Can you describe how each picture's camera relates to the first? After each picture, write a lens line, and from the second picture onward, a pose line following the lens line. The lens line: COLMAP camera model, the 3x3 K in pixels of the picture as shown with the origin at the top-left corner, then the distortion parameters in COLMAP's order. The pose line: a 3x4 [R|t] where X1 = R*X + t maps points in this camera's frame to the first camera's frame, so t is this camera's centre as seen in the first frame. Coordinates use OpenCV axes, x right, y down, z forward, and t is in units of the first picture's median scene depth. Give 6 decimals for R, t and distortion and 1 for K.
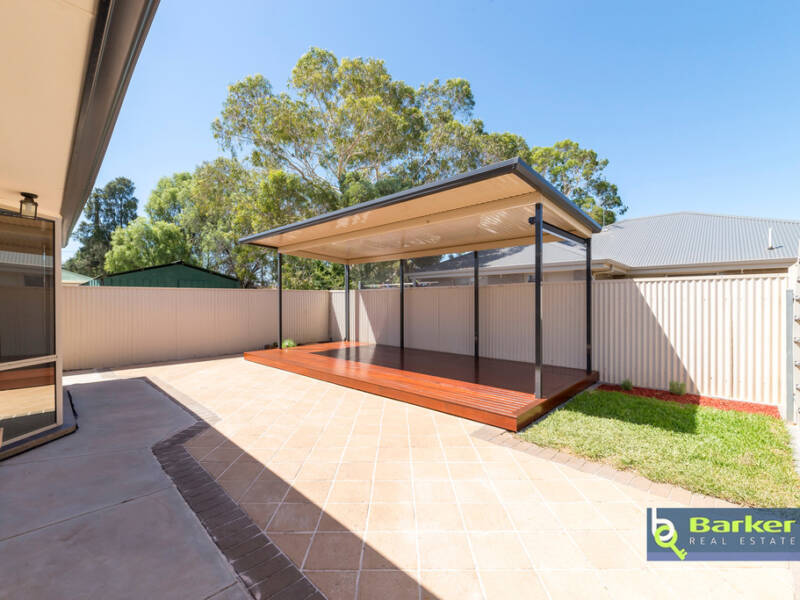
lens RADIAL K [[343.3, 0, 400.0], [0, 343.3, 300.0], [0, 0, 1]] dist [-0.000898, -0.000087]
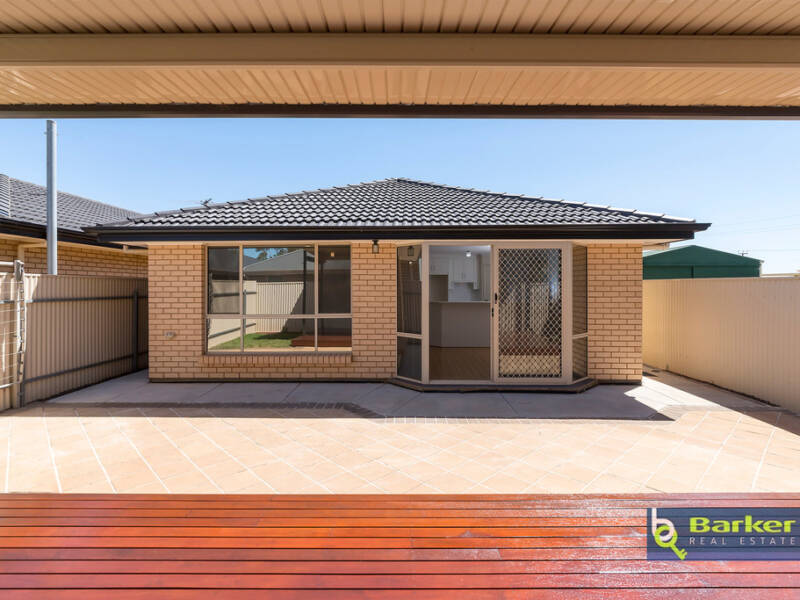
lens RADIAL K [[373.7, 0, 400.0], [0, 373.7, 300.0], [0, 0, 1]] dist [-0.000087, -0.000033]
pose [[-0.717326, 0.003389, -0.696729, 0.160292], [0.000833, 0.999992, 0.004006, -0.006960], [0.696737, 0.002294, -0.717323, 1.633527]]
